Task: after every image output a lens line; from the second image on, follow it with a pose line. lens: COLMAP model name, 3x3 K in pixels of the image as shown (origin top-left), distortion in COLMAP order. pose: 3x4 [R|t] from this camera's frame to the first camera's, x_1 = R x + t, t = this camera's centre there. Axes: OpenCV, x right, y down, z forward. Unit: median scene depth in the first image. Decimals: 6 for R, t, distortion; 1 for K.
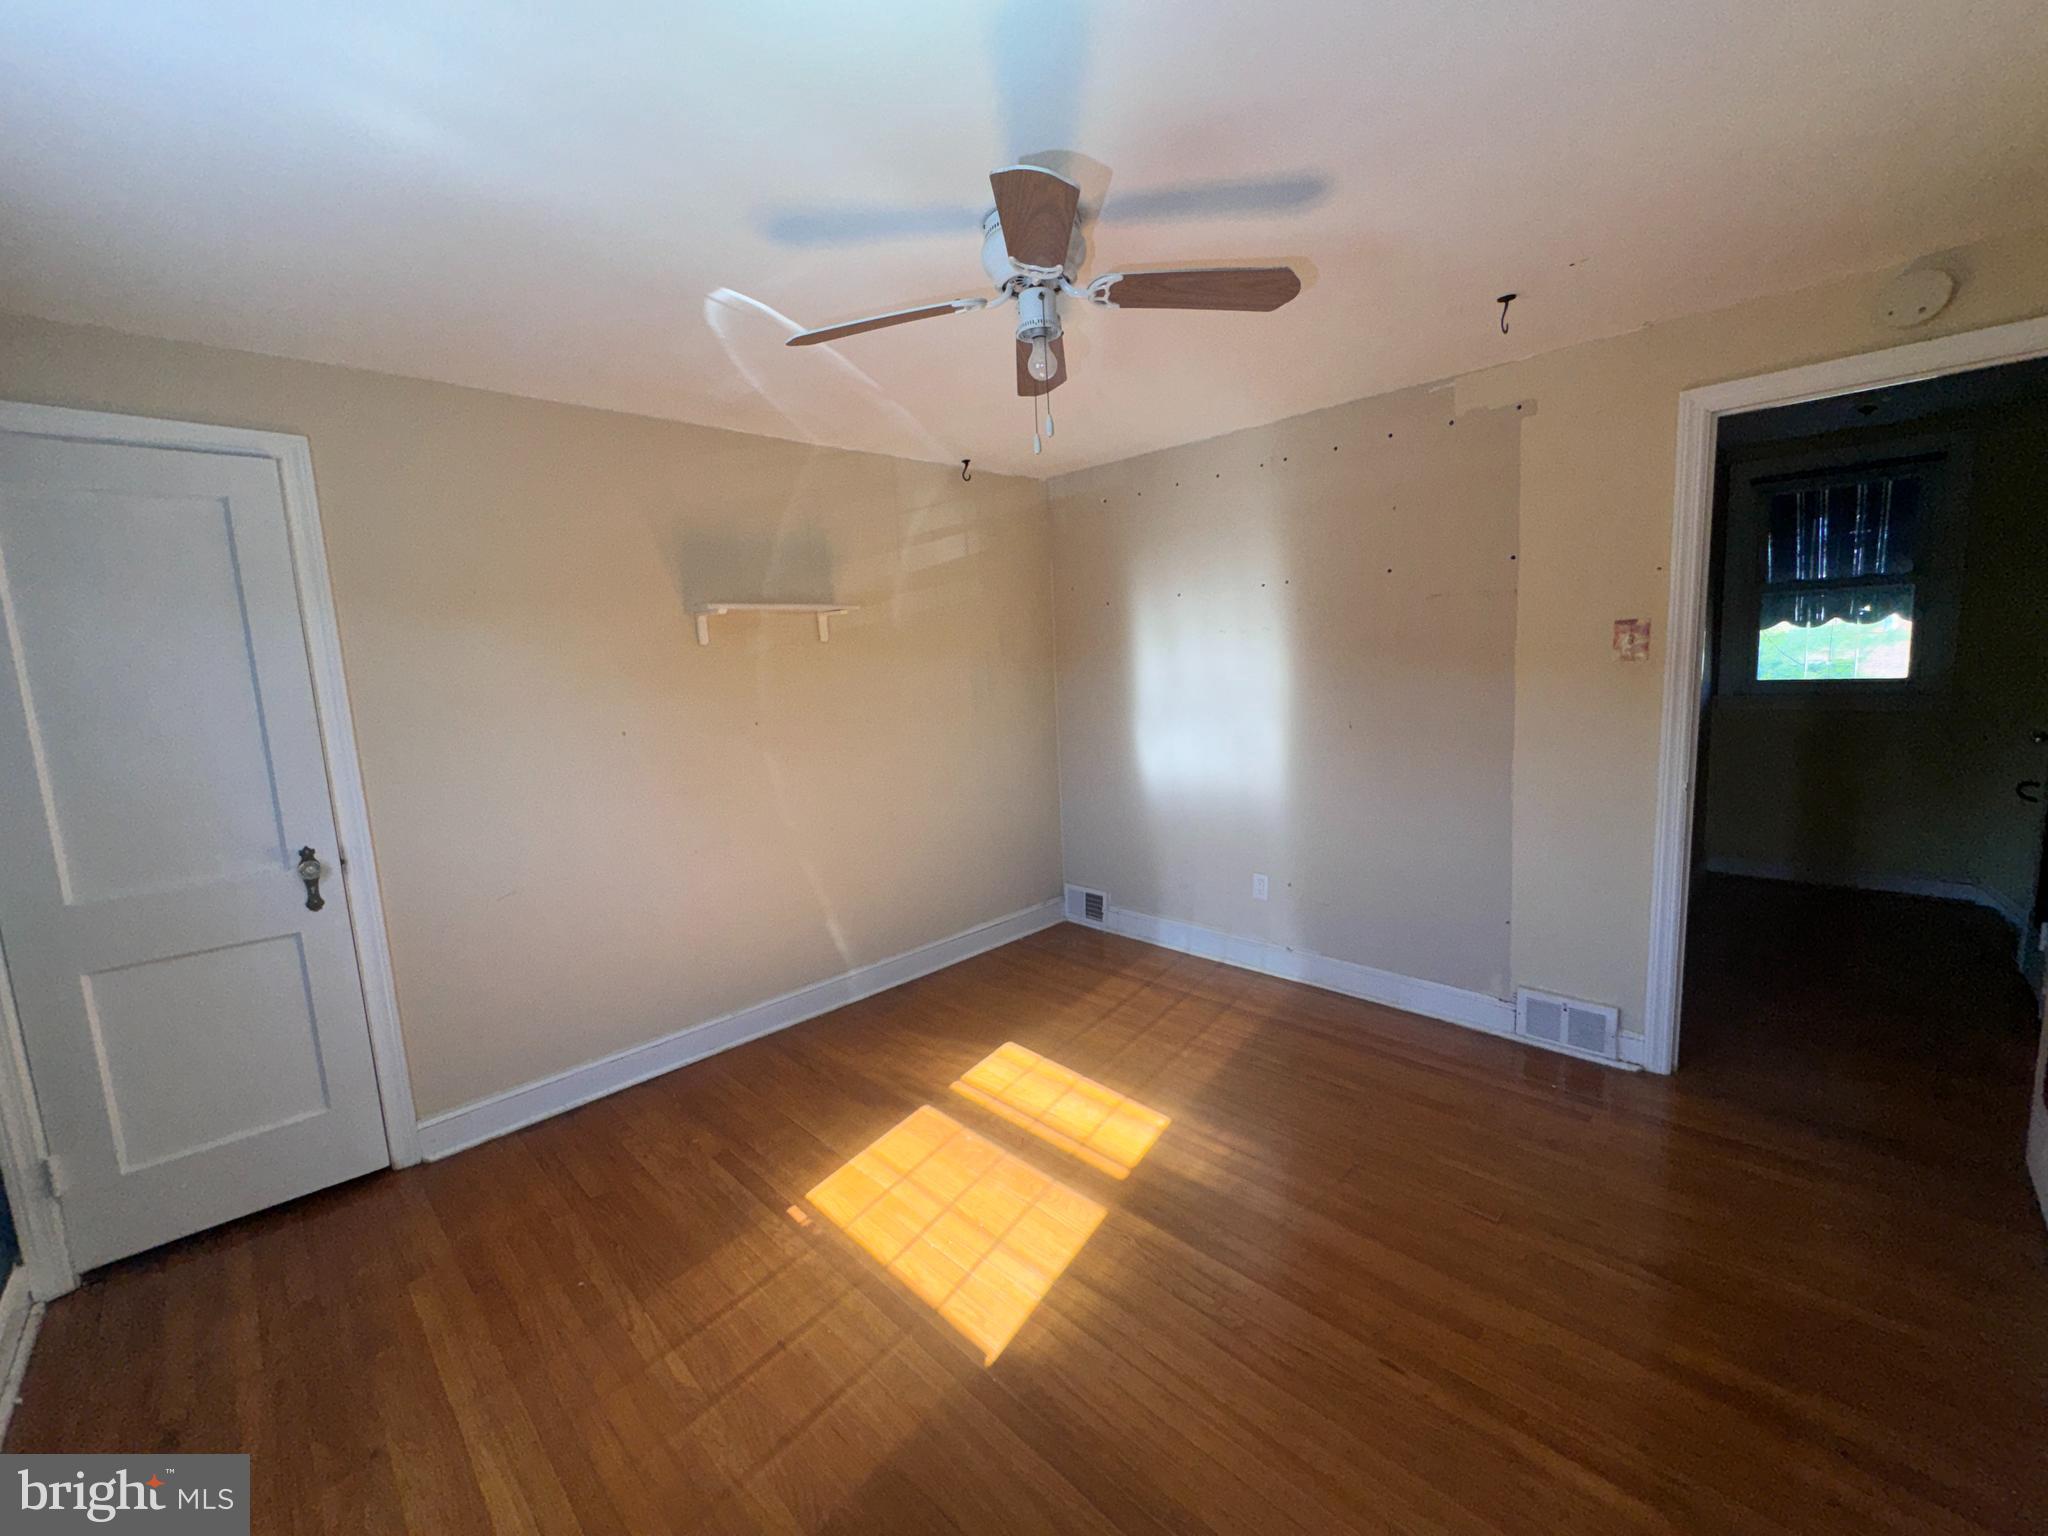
lens RADIAL K [[820.7, 0, 1017.0], [0, 820.7, 774.6], [0, 0, 1]] dist [-0.003345, 0.000474]
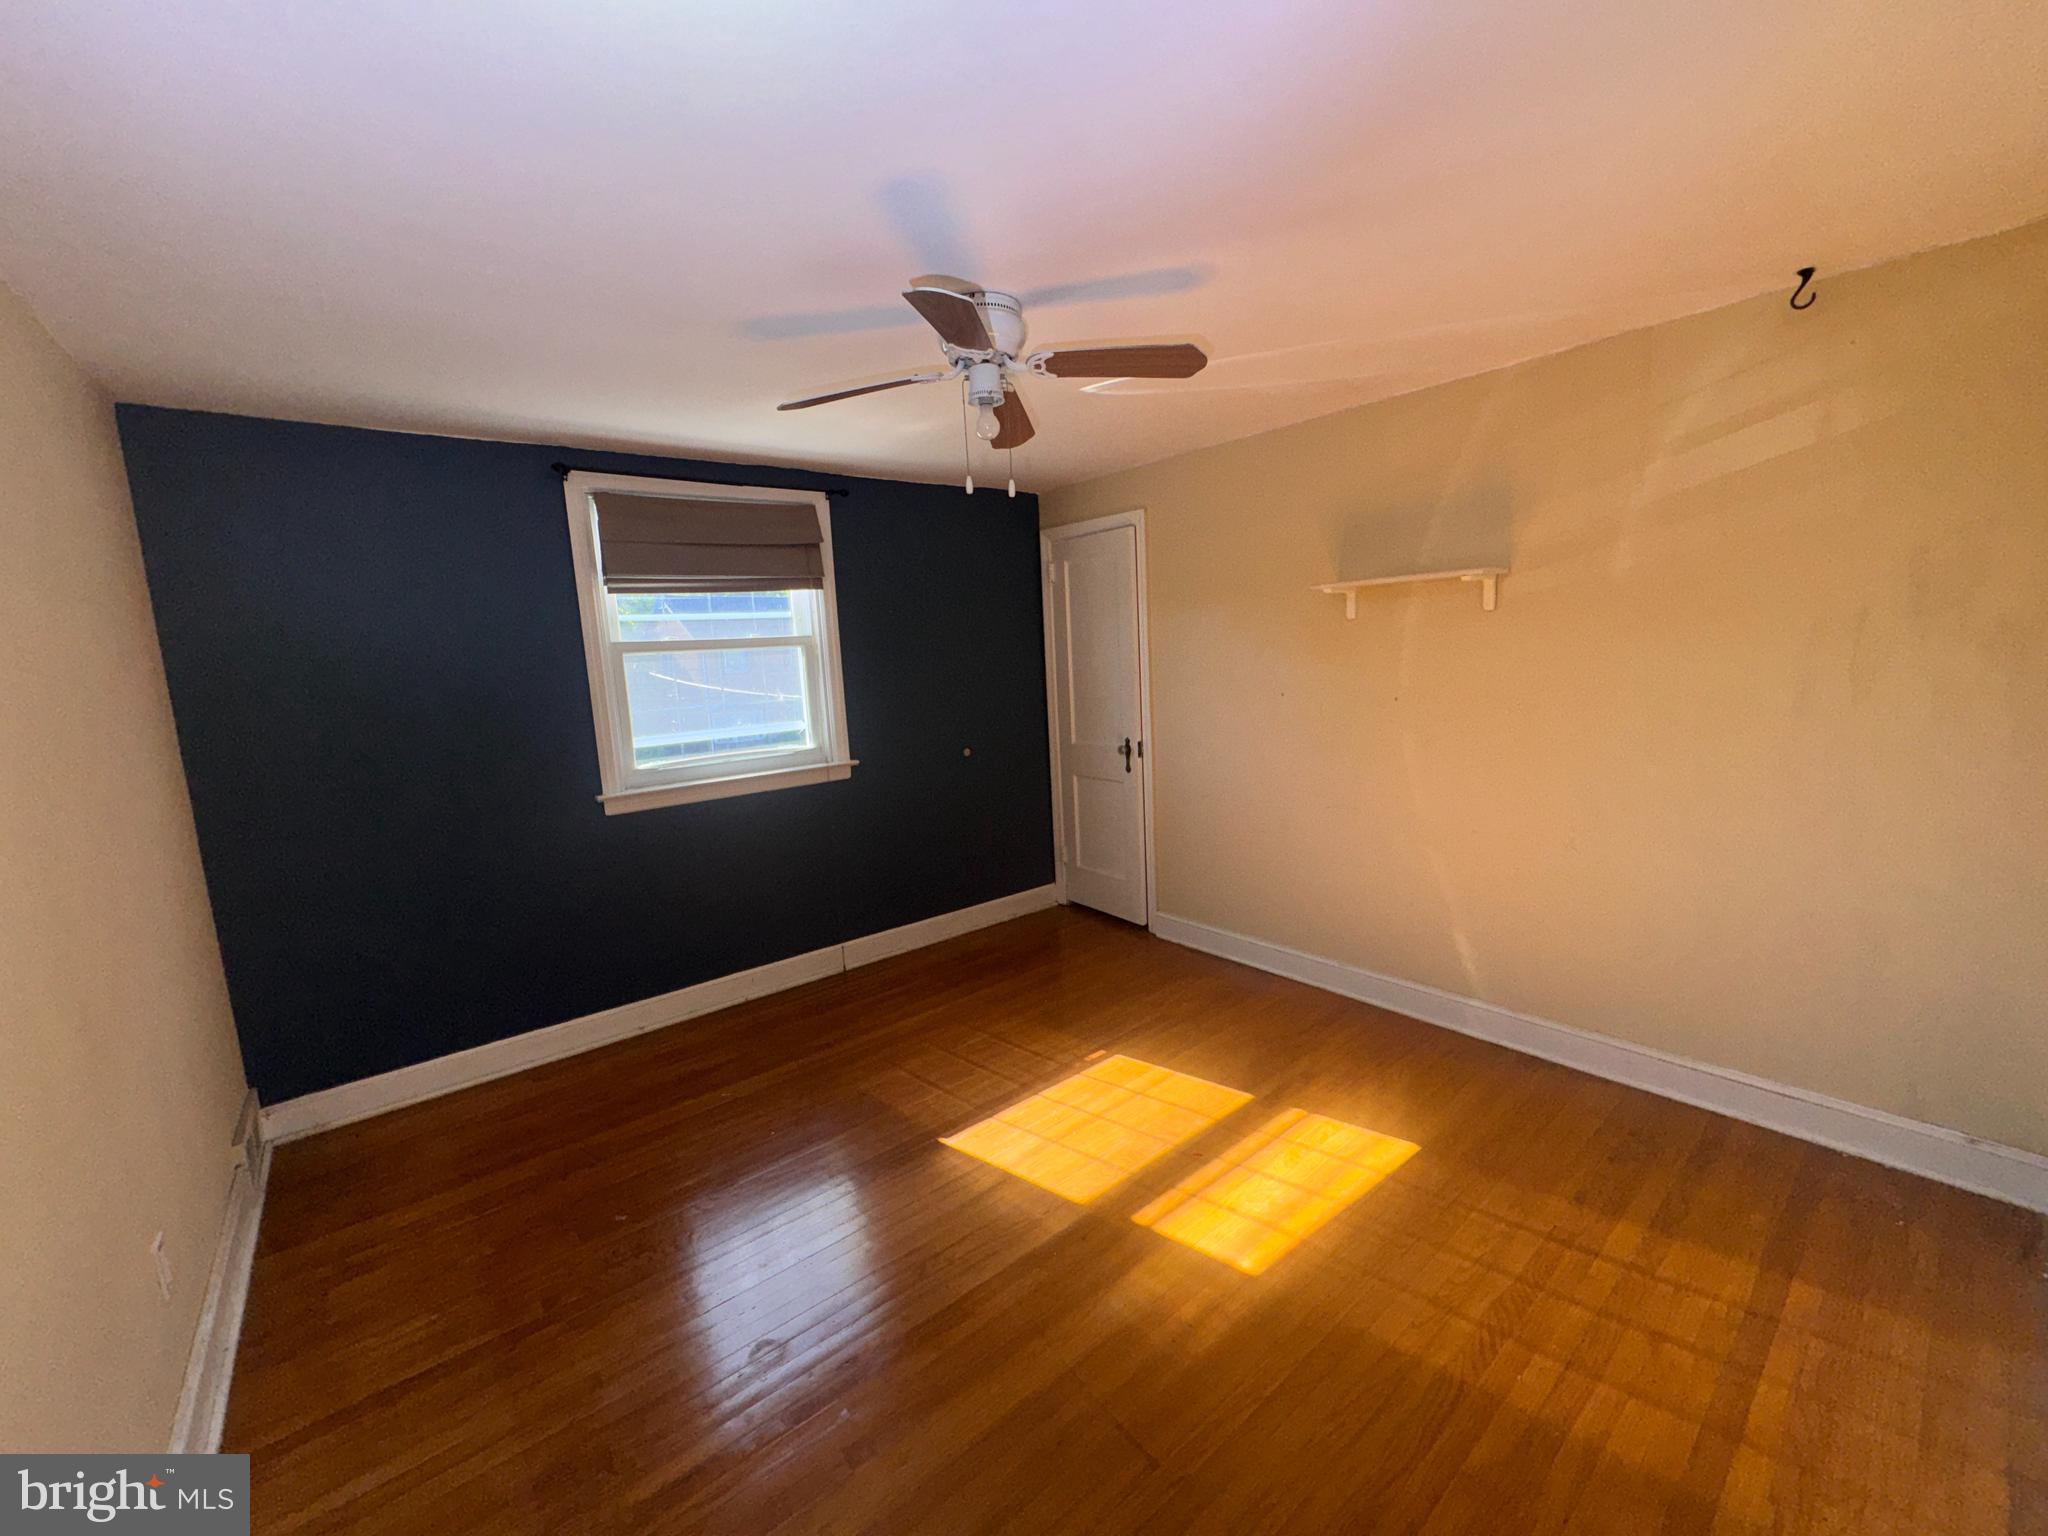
lens RADIAL K [[820.7, 0, 1026.4], [0, 820.7, 774.8], [0, 0, 1]] dist [-0.003345, 0.000474]
pose [[-0.085570, 0.203160, -0.975399, 0.840154], [-0.085195, 0.973912, 0.210325, -0.172618], [0.992683, 0.101096, -0.066029, 0.778053]]
